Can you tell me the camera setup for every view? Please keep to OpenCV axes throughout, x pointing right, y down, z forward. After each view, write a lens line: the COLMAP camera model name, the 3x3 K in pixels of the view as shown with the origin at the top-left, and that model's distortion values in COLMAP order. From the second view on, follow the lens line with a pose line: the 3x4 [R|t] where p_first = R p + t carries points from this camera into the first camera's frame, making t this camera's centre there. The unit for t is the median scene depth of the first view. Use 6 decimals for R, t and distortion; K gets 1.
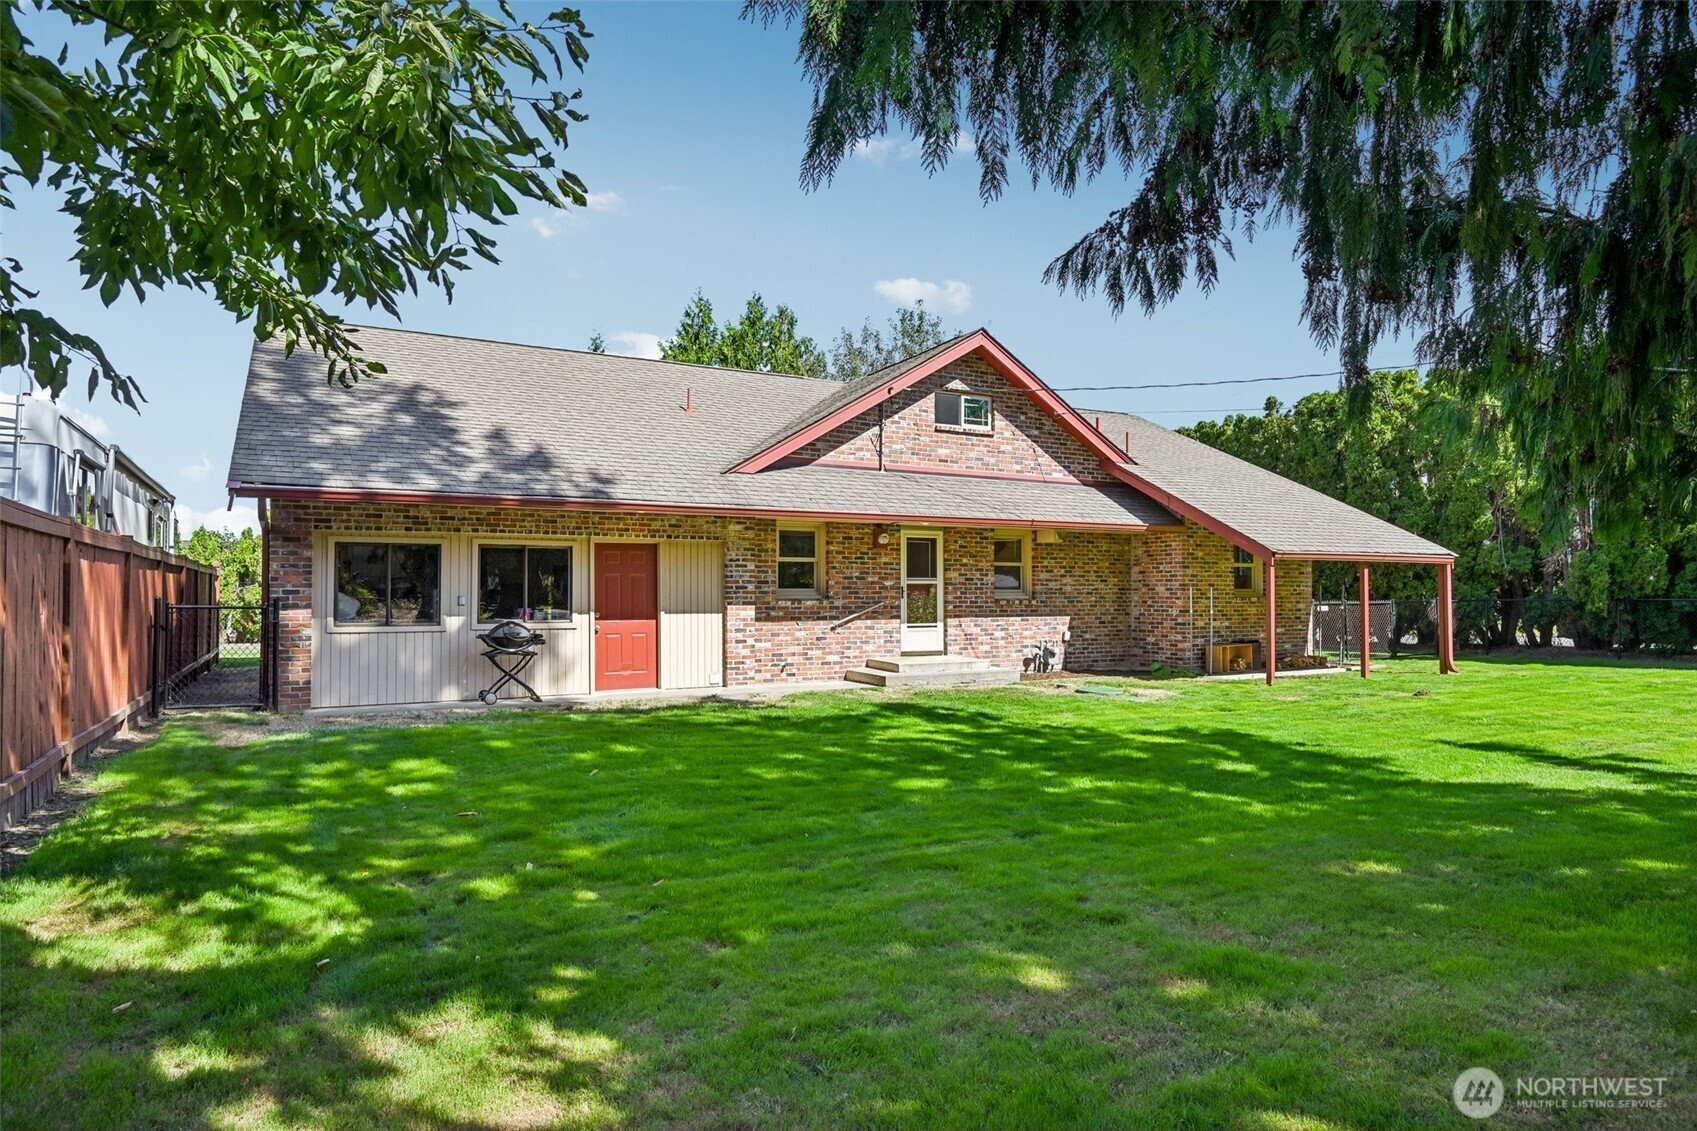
lens RADIAL K [[980.1, 0, 849.8], [0, 980.1, 571.2], [0, 0, 1]] dist [-0.021219, -0.000637]
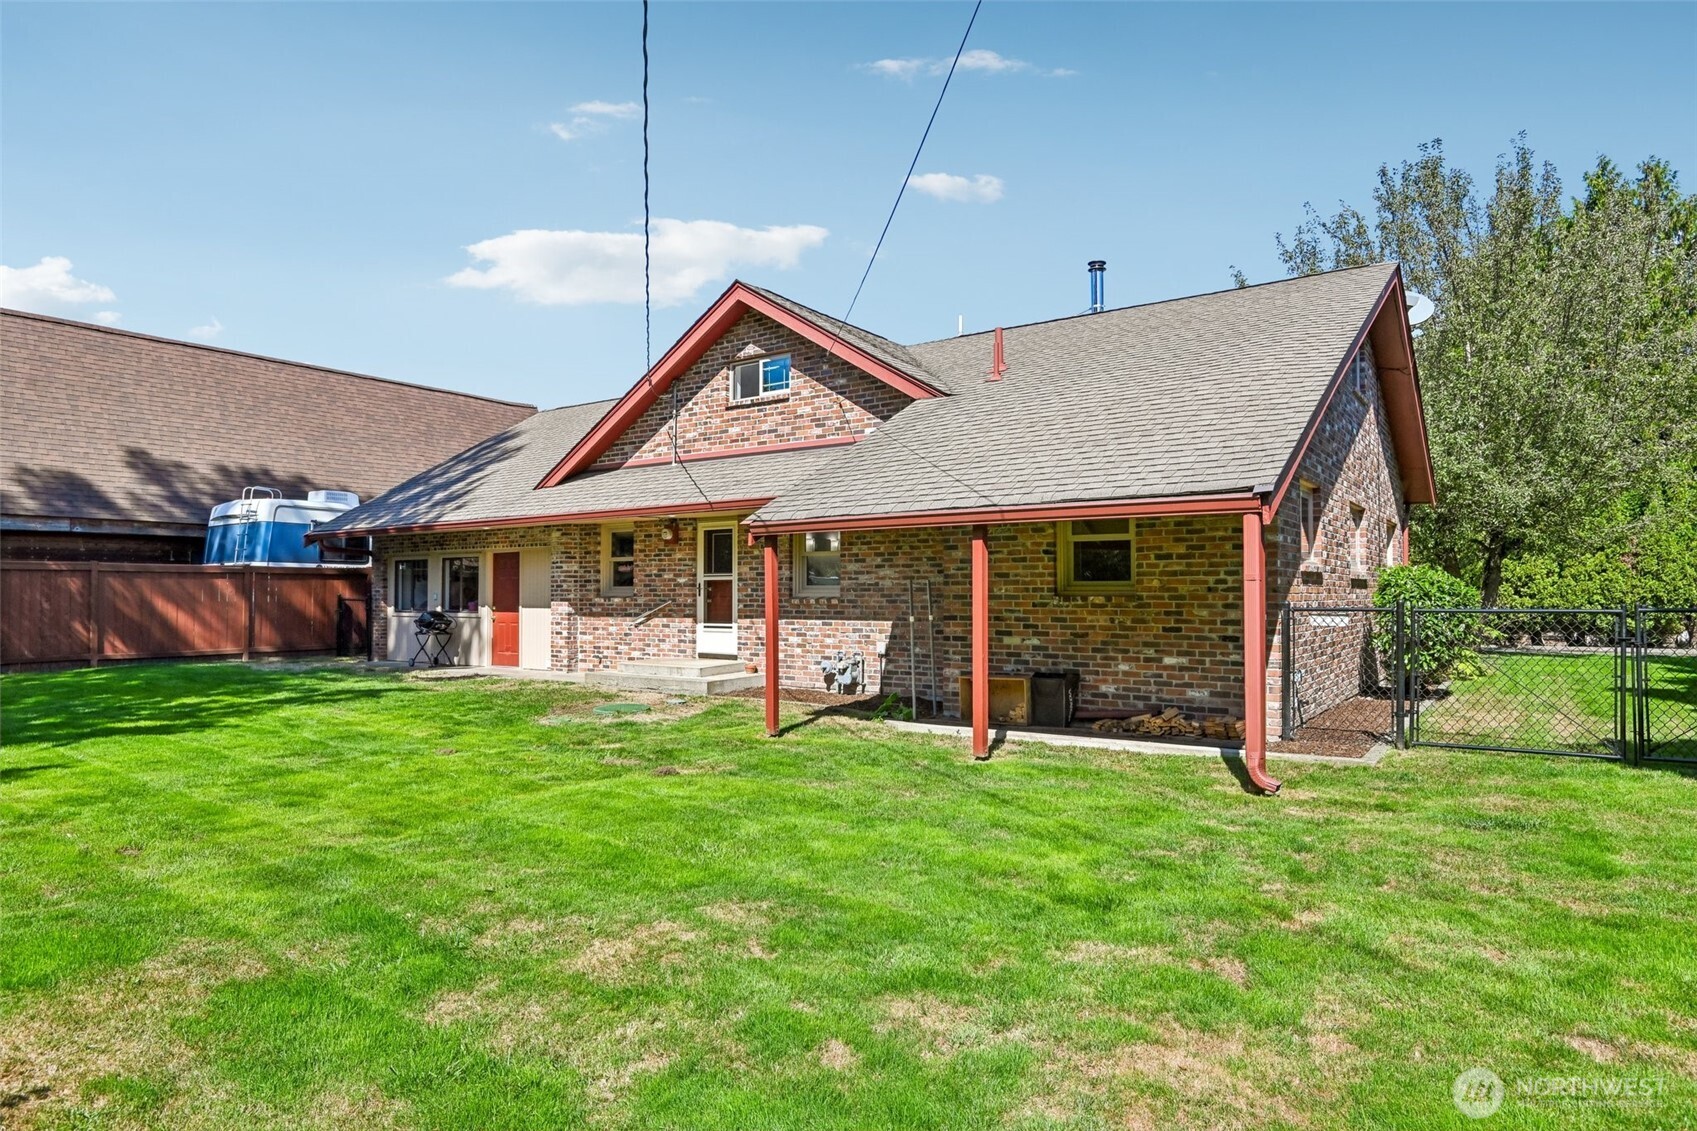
lens RADIAL K [[980.1, 0, 849.7], [0, 980.1, 568.7], [0, 0, 1]] dist [-0.021219, -0.000637]
pose [[0.435511, -0.022001, -0.899915, 0.954039], [0.024000, 0.999630, -0.012824, 0.017063], [0.899863, -0.016013, 0.435878, 0.719918]]
